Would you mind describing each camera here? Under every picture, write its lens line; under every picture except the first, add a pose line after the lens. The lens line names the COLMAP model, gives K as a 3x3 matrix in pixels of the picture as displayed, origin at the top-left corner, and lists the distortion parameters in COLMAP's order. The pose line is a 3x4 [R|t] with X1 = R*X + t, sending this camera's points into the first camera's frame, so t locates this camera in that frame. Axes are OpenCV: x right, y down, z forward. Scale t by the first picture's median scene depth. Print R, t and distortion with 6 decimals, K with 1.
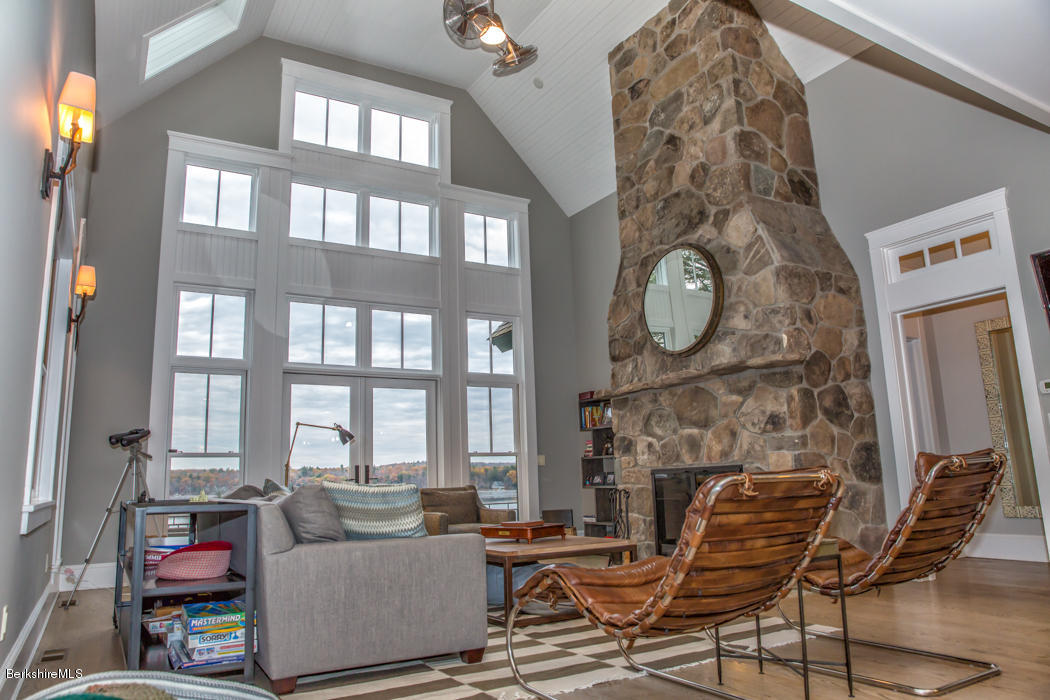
lens RADIAL K [[720.7, 0, 524.1], [0, 720.7, 342.4], [0, 0, 1]] dist [-0.107603, 0.092586]
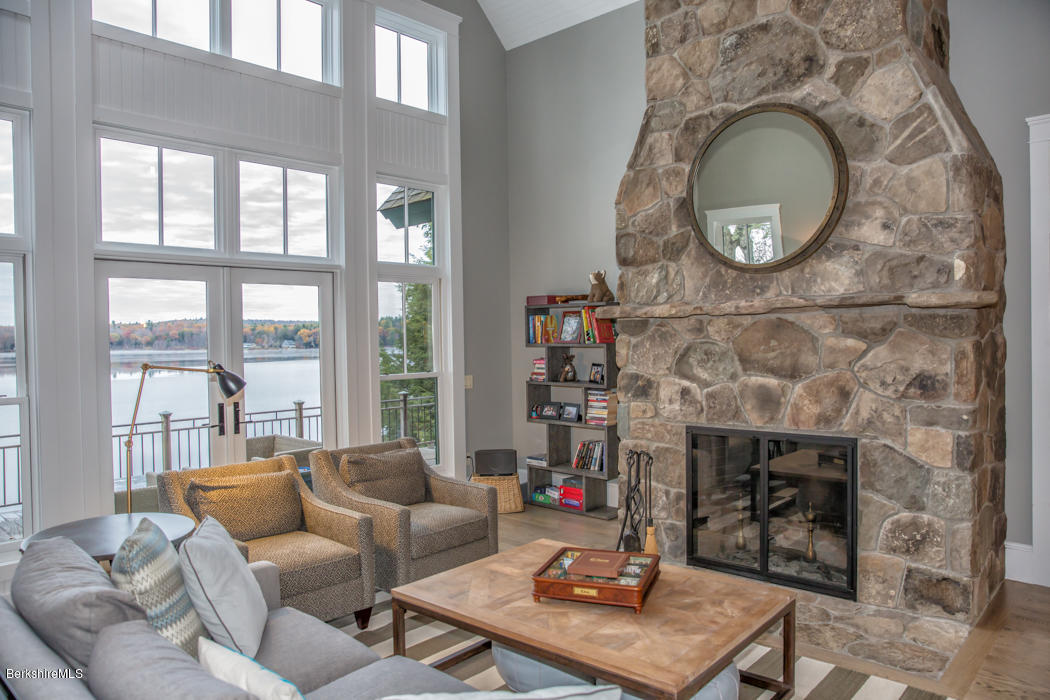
lens RADIAL K [[720.7, 0, 524.1], [0, 720.7, 342.4], [0, 0, 1]] dist [-0.107603, 0.092586]
pose [[0.959437, 0.014170, 0.281566, -0.181577], [-0.067821, 0.981007, 0.181730, -0.022959], [-0.273643, -0.193455, 0.942176, 0.391523]]
